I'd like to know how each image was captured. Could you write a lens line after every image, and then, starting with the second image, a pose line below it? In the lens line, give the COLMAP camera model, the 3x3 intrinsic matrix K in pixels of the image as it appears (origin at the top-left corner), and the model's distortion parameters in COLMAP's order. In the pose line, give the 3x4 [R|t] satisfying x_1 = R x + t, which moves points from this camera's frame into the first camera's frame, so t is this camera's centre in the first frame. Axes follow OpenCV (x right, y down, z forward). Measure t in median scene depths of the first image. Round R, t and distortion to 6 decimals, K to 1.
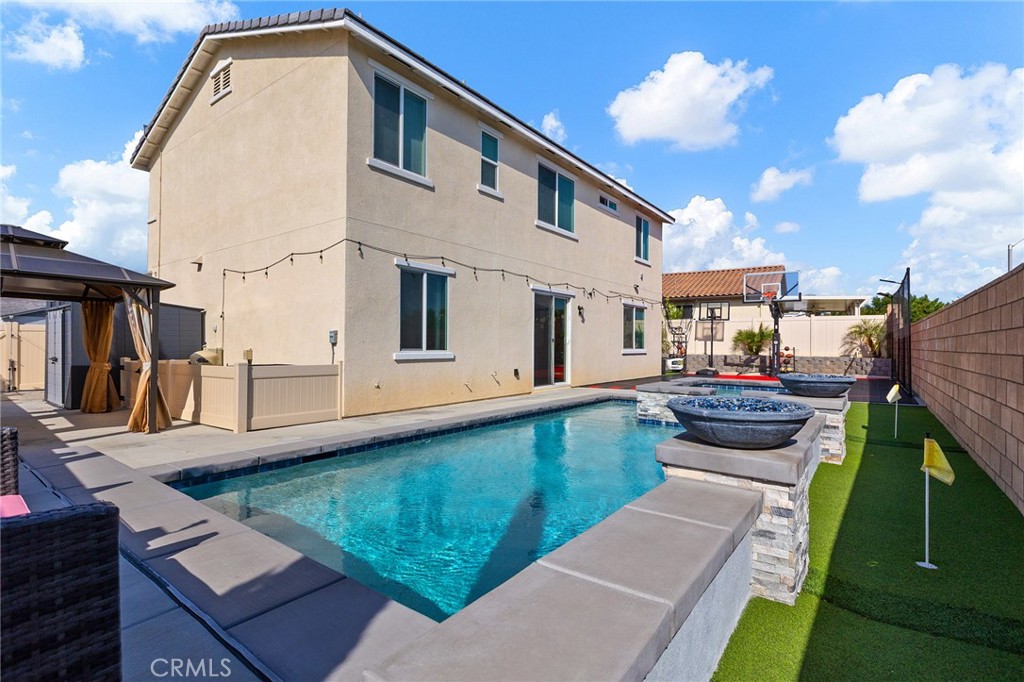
lens RADIAL K [[483.6, 0, 512.4], [0, 483.6, 341.5], [0, 0, 1]] dist [-0.004063, -0.000749]
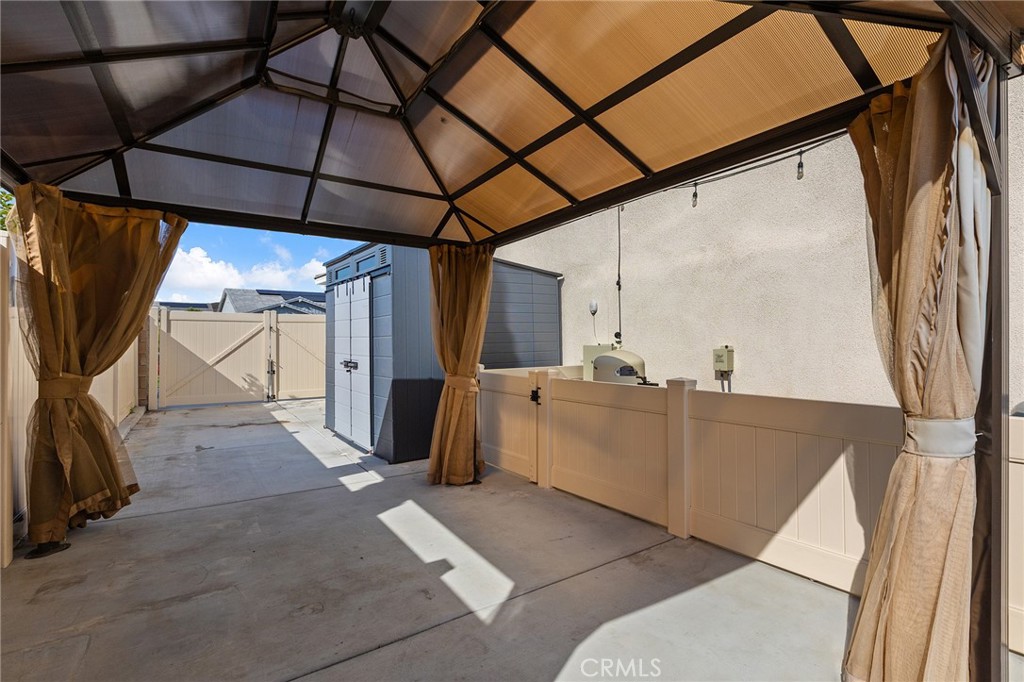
lens RADIAL K [[483.6, 0, 507.1], [0, 483.6, 334.2], [0, 0, 1]] dist [-0.004063, -0.000749]
pose [[0.954419, -0.010242, -0.298294, -0.581058], [0.010523, 0.999944, -0.000663, 0.002367], [0.298284, -0.002506, 0.954474, 0.486673]]
